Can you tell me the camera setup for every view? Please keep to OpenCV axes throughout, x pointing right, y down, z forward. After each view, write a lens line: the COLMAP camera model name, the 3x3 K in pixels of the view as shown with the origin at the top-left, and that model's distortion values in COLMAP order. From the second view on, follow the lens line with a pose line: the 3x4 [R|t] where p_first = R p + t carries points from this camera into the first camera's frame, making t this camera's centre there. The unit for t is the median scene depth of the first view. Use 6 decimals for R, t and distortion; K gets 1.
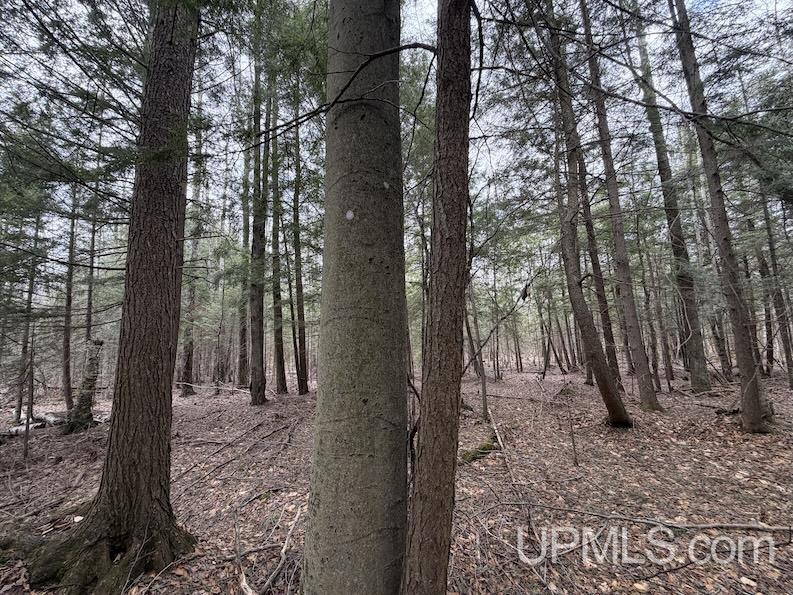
lens RADIAL K [[313.7, 0, 395.0], [0, 313.7, 301.2], [0, 0, 1]] dist [-0.000100, 0.000006]
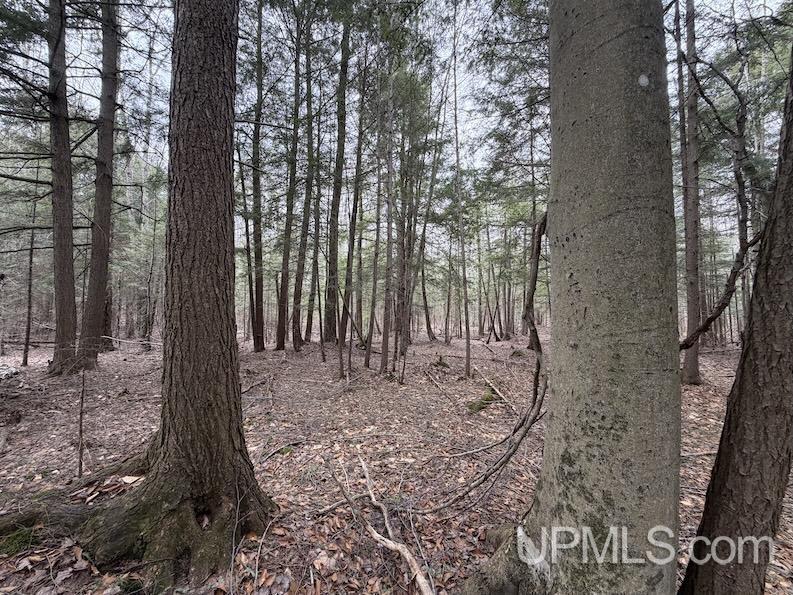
lens RADIAL K [[313.7, 0, 397.6], [0, 313.7, 299.9], [0, 0, 1]] dist [-0.000100, 0.000006]
pose [[0.974963, 0.056606, 0.215044, -0.243720], [-0.078147, 0.992593, 0.093022, 0.067613], [-0.208185, -0.107498, 0.972164, 0.084998]]
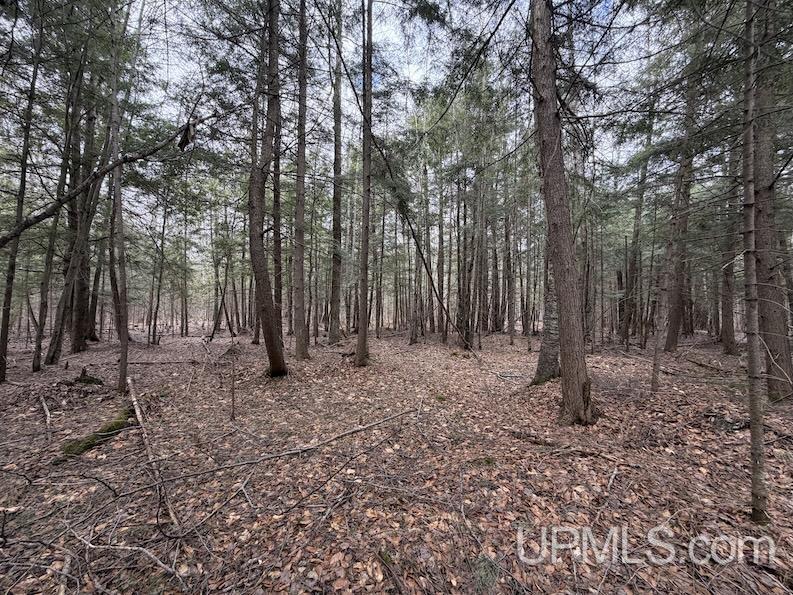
lens RADIAL K [[313.7, 0, 395.6], [0, 313.7, 298.0], [0, 0, 1]] dist [-0.000100, 0.000006]
pose [[0.574468, 0.066951, 0.815784, 0.049441], [-0.147145, 0.988860, 0.022463, 0.052672], [-0.805193, -0.132943, 0.577920, 0.082323]]
